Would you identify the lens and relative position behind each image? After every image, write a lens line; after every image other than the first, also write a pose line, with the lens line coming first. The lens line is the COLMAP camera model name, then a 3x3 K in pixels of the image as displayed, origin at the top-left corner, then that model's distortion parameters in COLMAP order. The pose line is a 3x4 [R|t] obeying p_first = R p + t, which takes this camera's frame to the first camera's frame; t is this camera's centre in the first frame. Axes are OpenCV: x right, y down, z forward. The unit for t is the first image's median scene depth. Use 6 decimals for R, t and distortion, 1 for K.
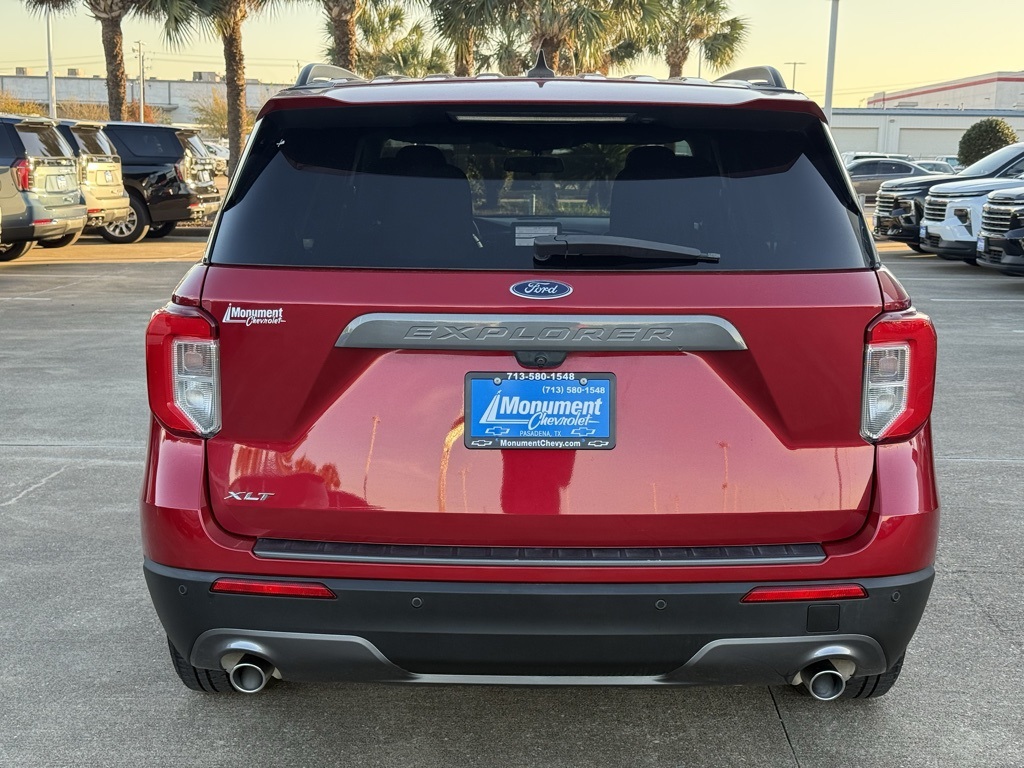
lens RADIAL K [[1412.7, 0, 519.1], [0, 1412.7, 387.8], [0, 0, 1]] dist [0.177215, -0.391549]
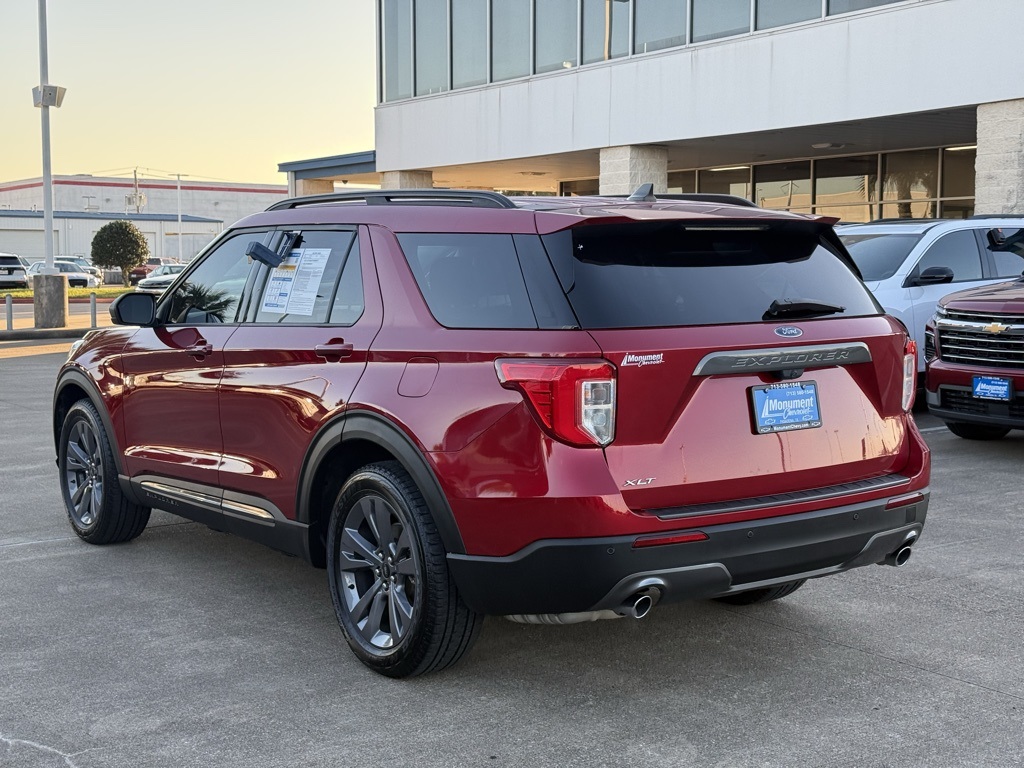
lens RADIAL K [[1412.7, 0, 519.1], [0, 1412.7, 387.8], [0, 0, 1]] dist [0.177215, -0.391549]
pose [[0.802820, -0.071453, 0.591924, -1.163923], [0.111943, 0.993201, -0.031934, 0.011797], [-0.585618, 0.091899, 0.805361, -0.126624]]
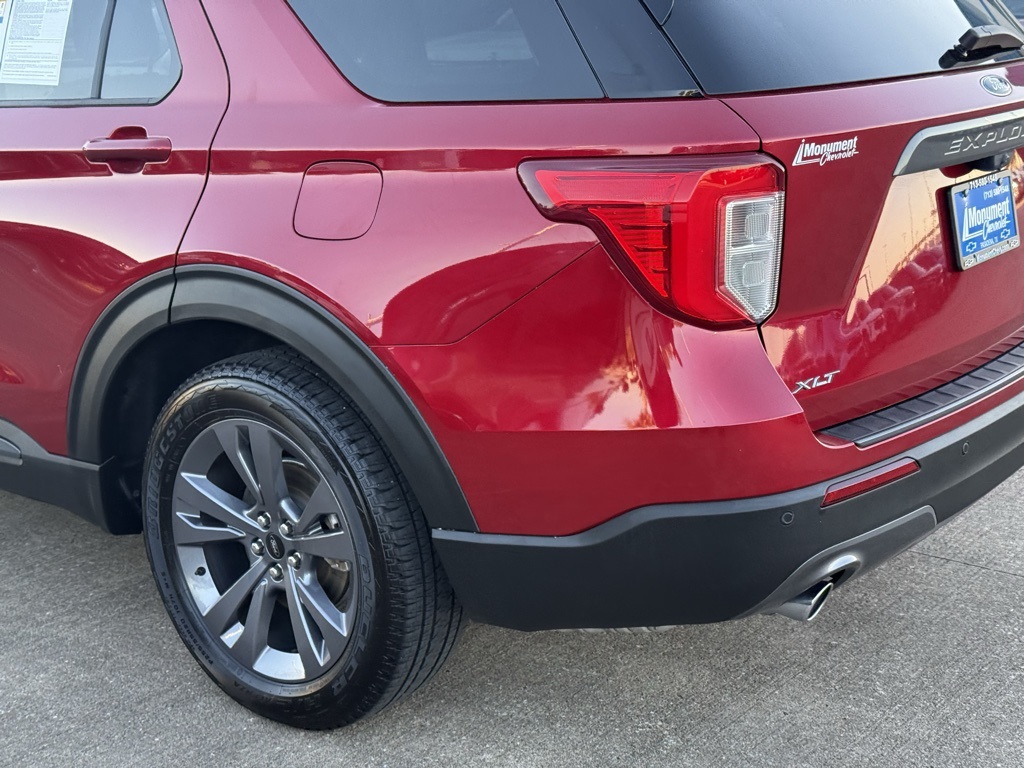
lens RADIAL K [[1412.7, 0, 519.1], [0, 1412.7, 387.8], [0, 0, 1]] dist [0.177215, -0.391549]
pose [[0.607303, -0.229056, 0.760734, -0.904106], [0.159824, 0.973184, 0.165435, -0.079902], [-0.778228, 0.021115, 0.627626, 0.630575]]
